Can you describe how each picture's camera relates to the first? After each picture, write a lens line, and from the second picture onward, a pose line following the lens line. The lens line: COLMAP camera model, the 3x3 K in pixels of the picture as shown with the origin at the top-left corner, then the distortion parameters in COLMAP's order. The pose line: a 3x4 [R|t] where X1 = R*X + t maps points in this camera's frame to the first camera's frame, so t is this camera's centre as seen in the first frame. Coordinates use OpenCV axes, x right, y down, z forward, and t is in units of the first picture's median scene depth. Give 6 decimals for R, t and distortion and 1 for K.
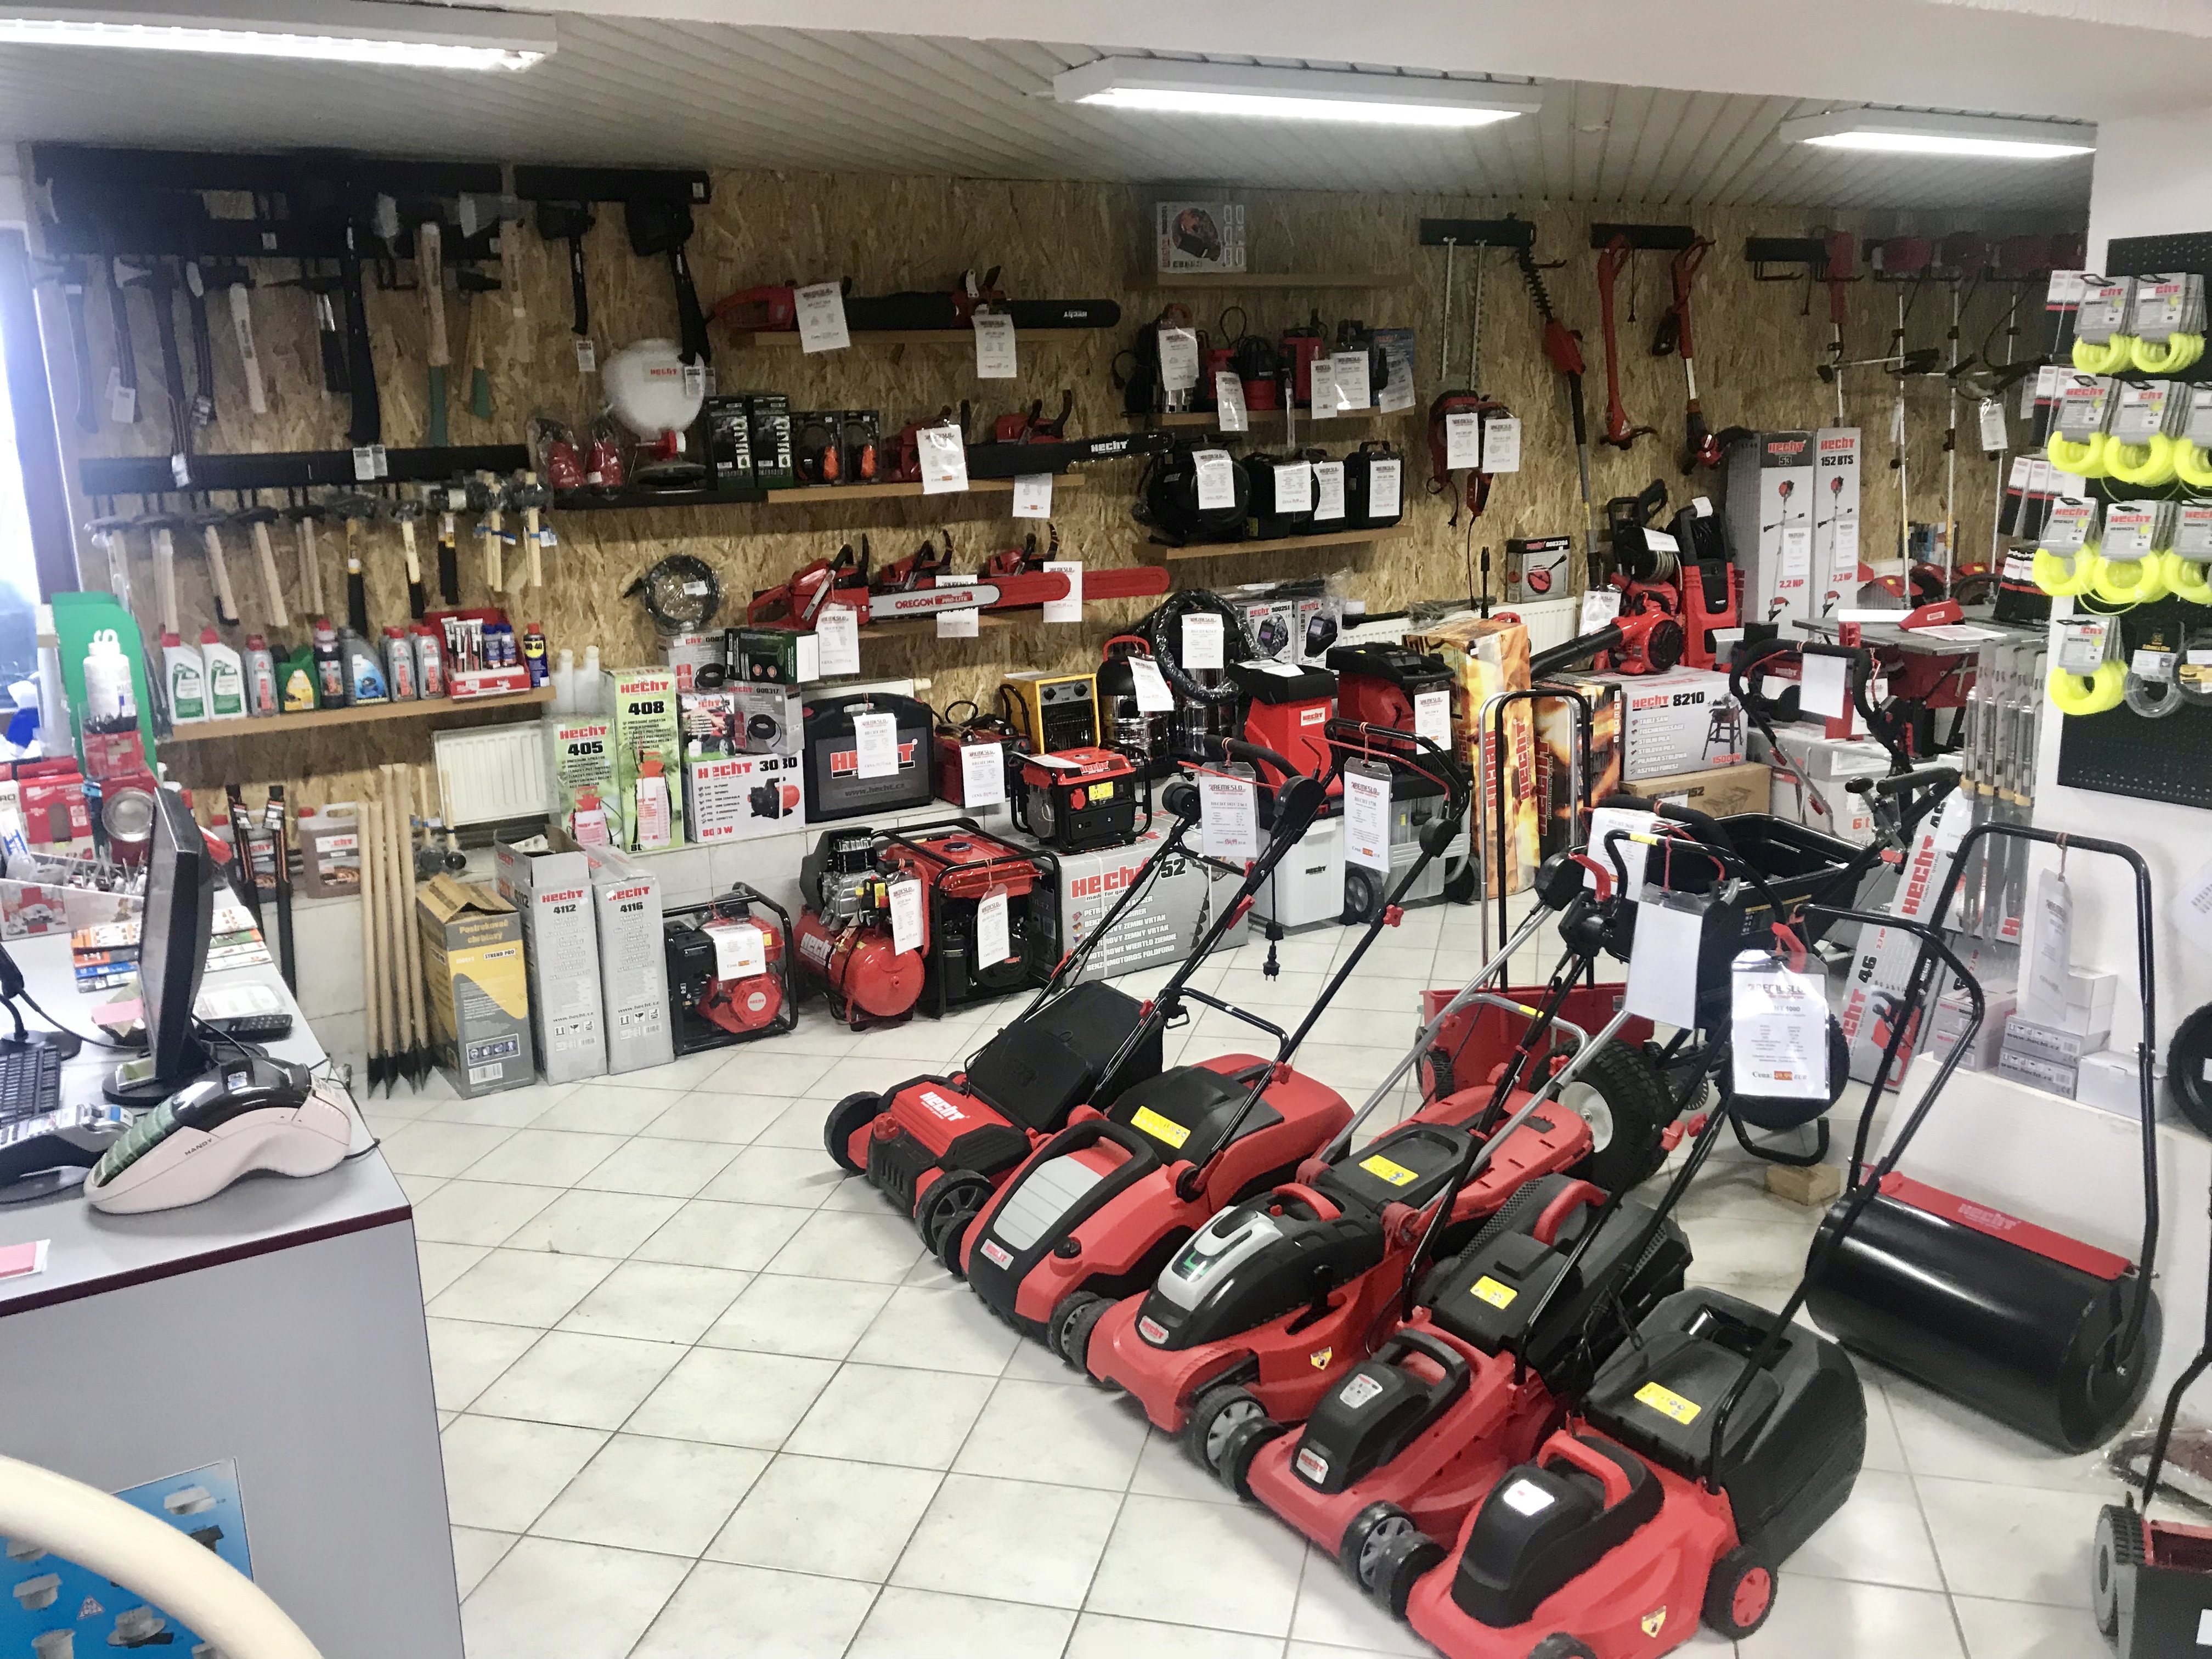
lens RADIAL K [[1845.5, 0, 1114.8], [0, 1845.5, 841.5], [0, 0, 1]] dist [0.042025, -0.045297]
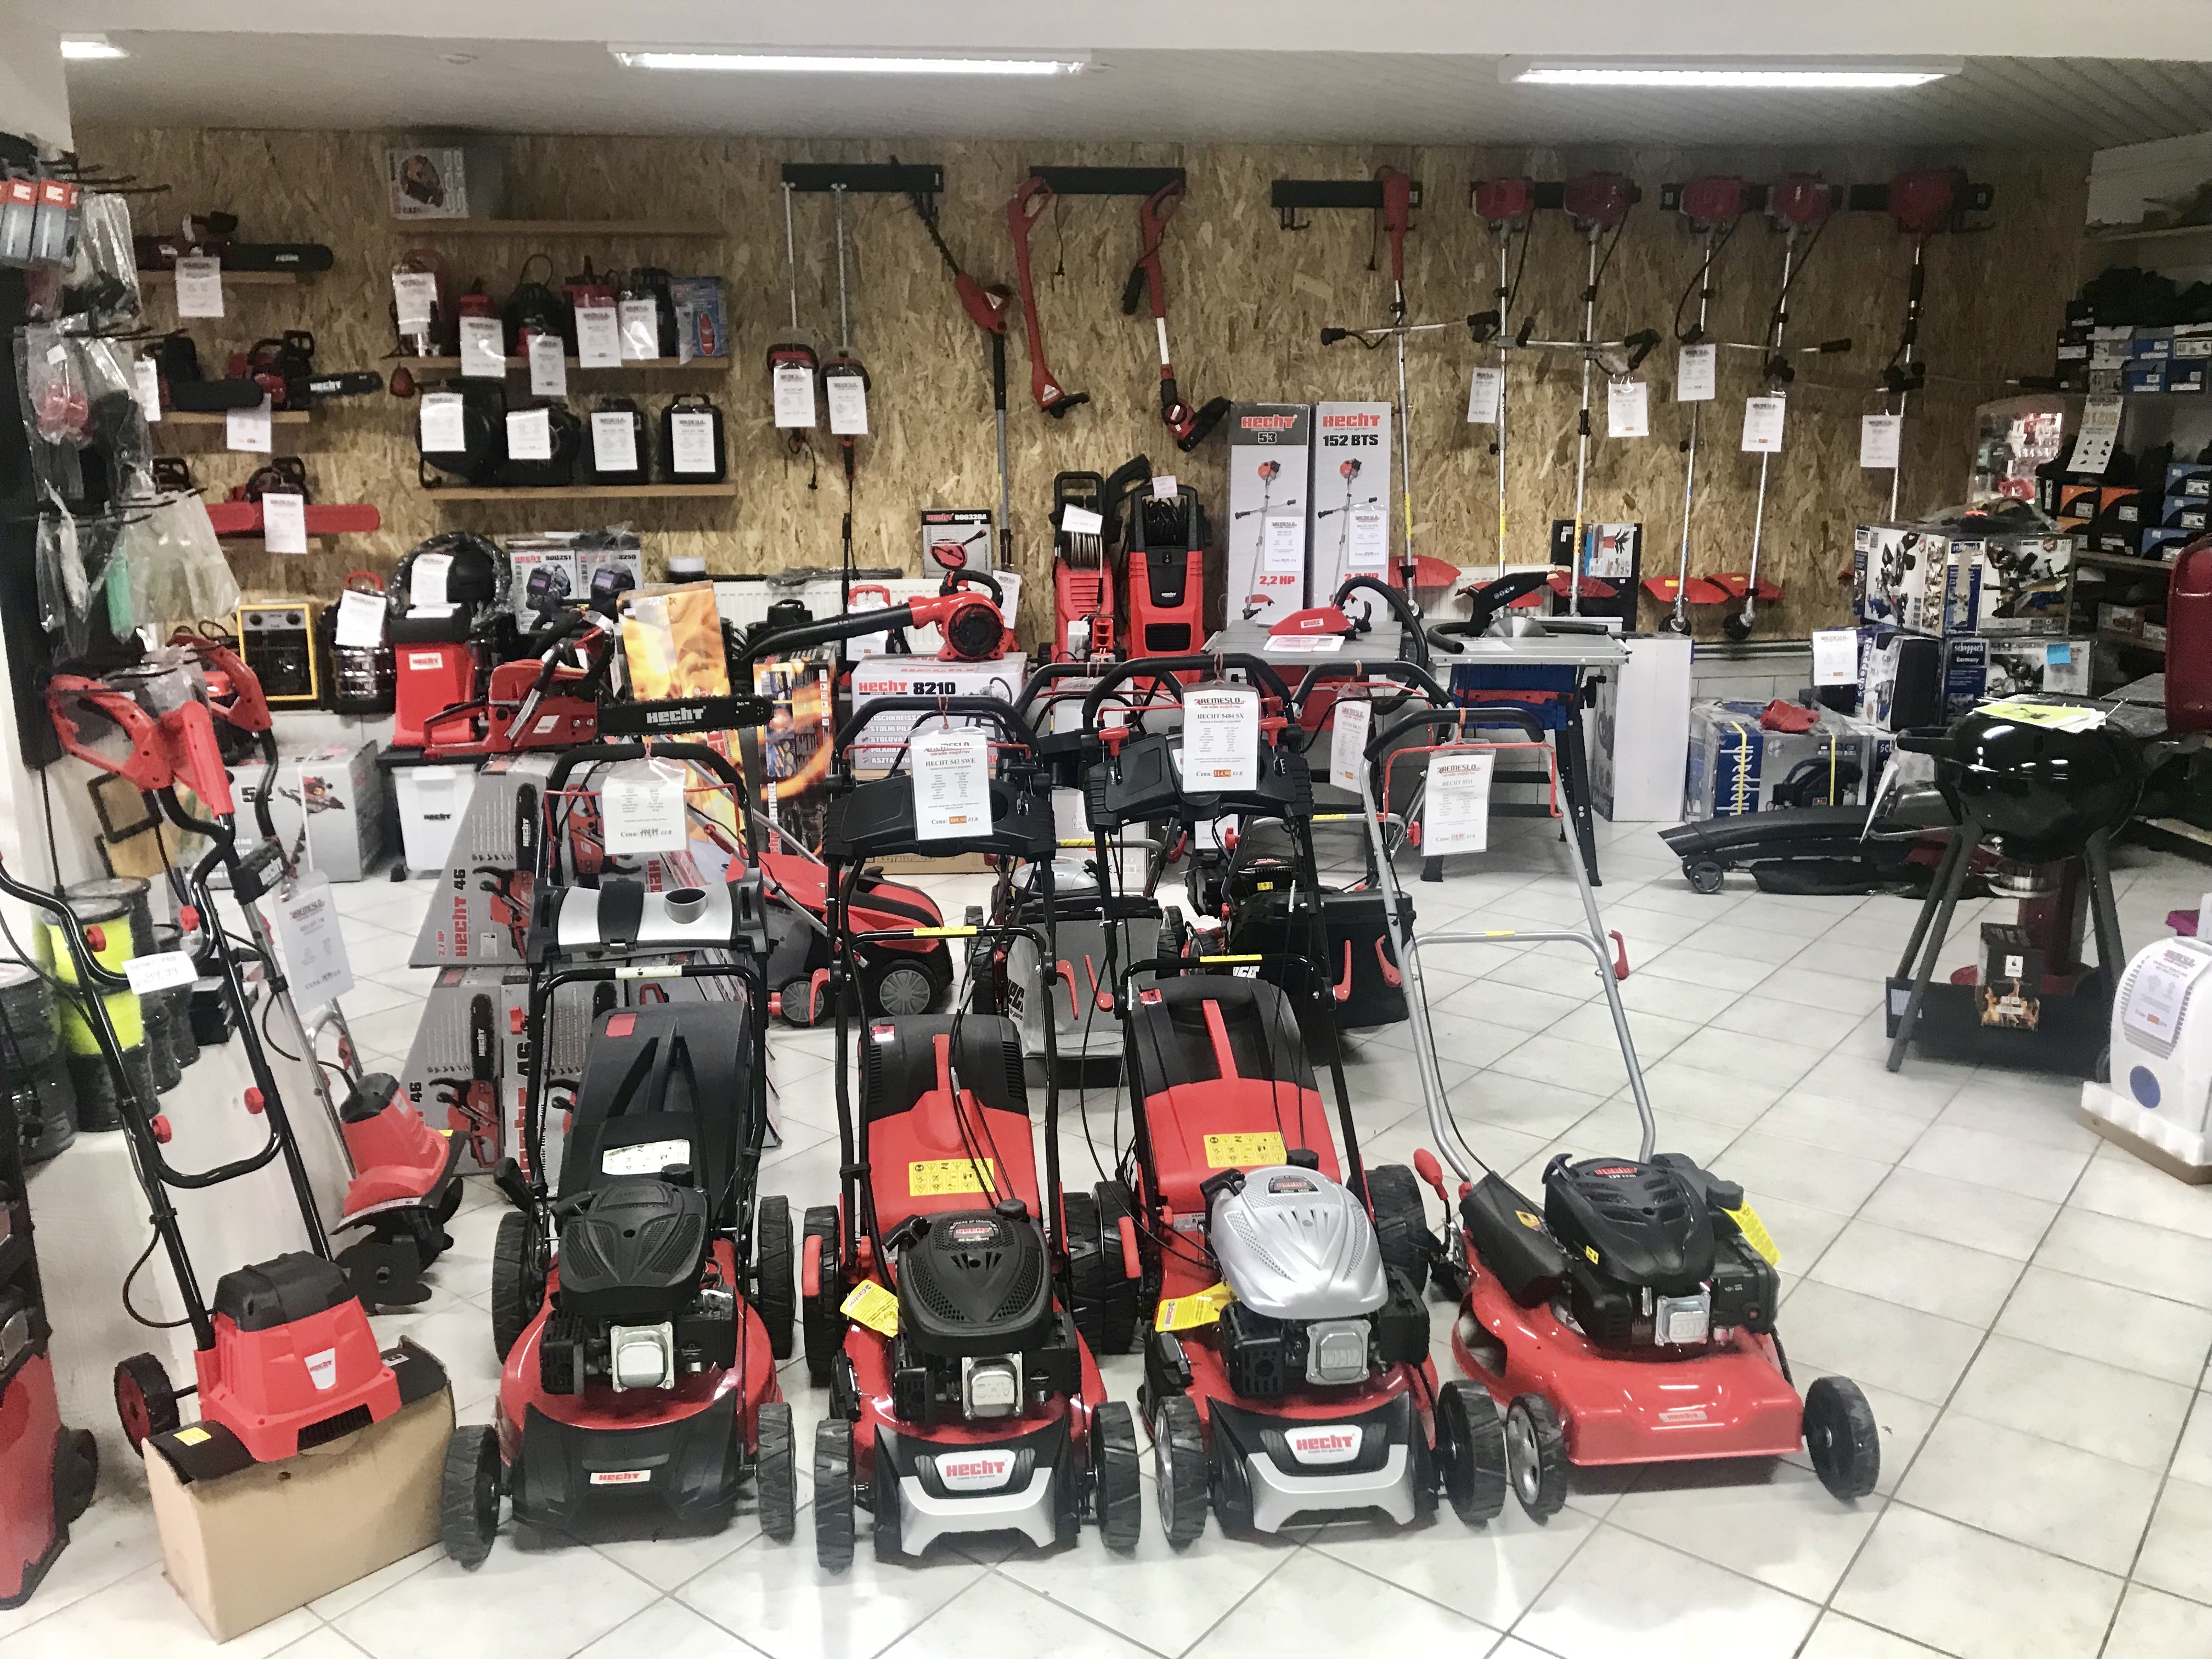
lens RADIAL K [[1845.5, 0, 1111.3], [0, 1845.5, 817.6], [0, 0, 1]] dist [0.042025, -0.045297]
pose [[0.902032, 0.115060, -0.416052, 0.708327], [-0.120705, 0.992606, 0.012811, -0.033660], [0.414450, 0.038663, 0.909251, 0.205104]]
